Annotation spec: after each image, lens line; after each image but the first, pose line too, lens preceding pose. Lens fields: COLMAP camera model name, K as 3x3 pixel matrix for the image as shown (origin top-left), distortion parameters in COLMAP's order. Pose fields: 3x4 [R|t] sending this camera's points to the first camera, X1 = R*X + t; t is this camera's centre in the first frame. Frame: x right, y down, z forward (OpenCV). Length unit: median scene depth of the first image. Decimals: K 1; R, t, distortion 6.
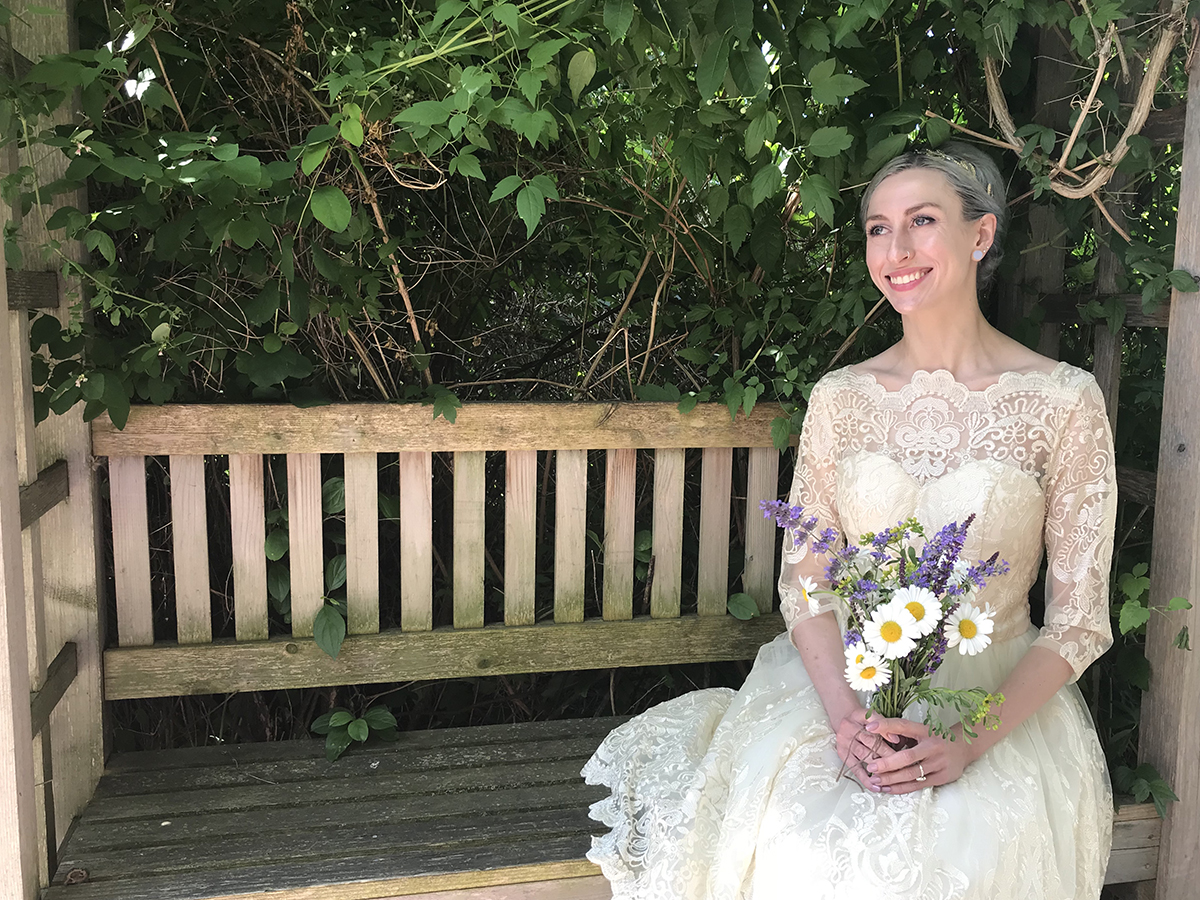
lens RADIAL K [[949.3, 0, 595.9], [0, 949.3, 443.6], [0, 0, 1]] dist [0.097864, -0.141696]
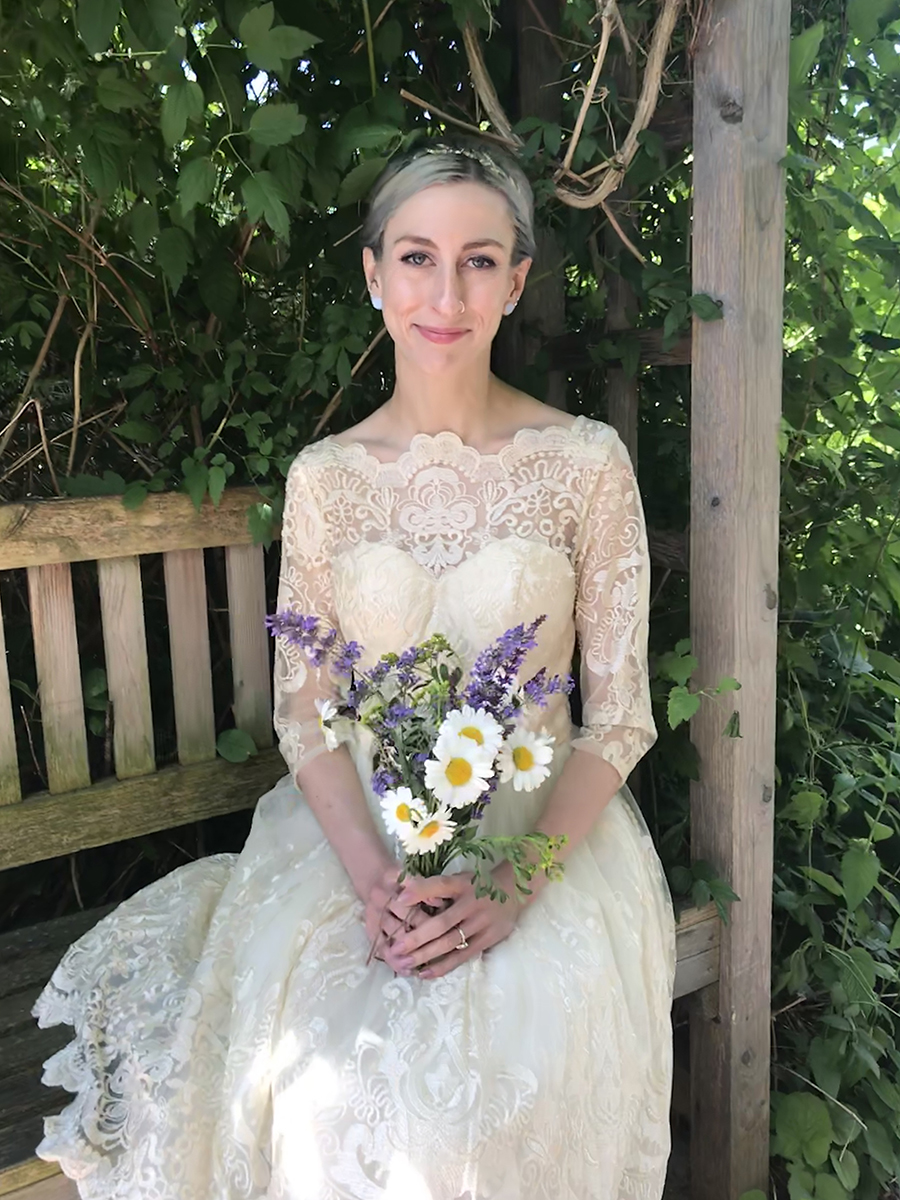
lens RADIAL K [[1109.6, 0, 450.0], [0, 1109.6, 600.0], [0, 0, 1]] dist [-0.003708, -0.003170]
pose [[0.934551, -0.107320, 0.339258, 0.033939], [0.086933, 0.993404, 0.074778, -0.006114], [-0.345046, -0.040391, 0.937716, 0.126354]]
